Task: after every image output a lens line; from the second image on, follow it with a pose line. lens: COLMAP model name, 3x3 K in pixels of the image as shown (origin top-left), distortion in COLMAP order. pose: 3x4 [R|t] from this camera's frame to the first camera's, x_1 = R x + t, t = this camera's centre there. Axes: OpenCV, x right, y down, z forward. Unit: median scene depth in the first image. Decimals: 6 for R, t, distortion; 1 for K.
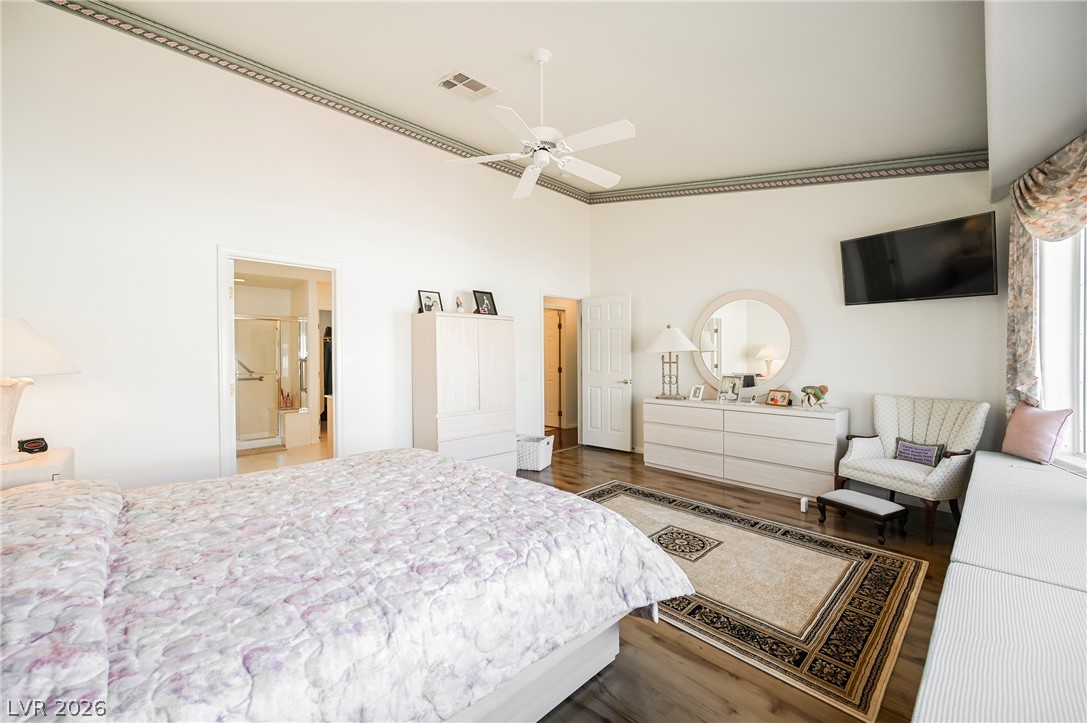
lens RADIAL K [[426.7, 0, 547.7], [0, 426.7, 365.4], [0, 0, 1]] dist [0.000690, 0.000261]
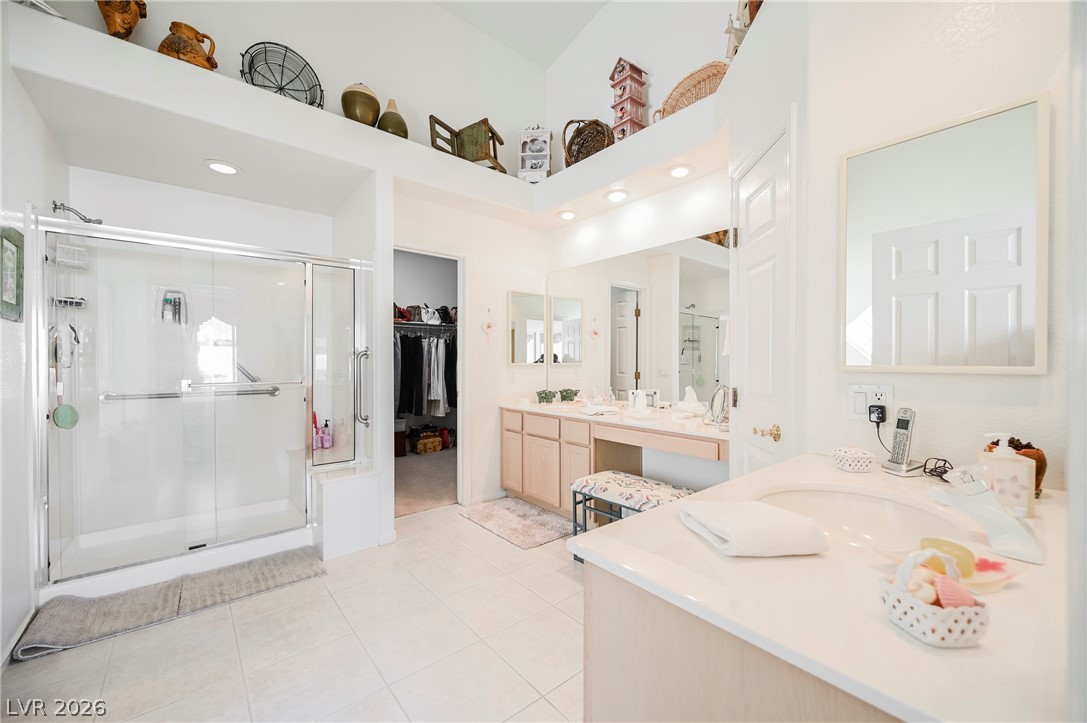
lens RADIAL K [[426.7, 0, 540.3], [0, 426.7, 358.6], [0, 0, 1]] dist [0.000690, 0.000261]
pose [[0.998120, -0.000710, -0.061285, -0.338944], [0.000295, 0.999977, -0.006779, -0.003815], [0.061288, 0.006748, 0.998097, 0.533787]]
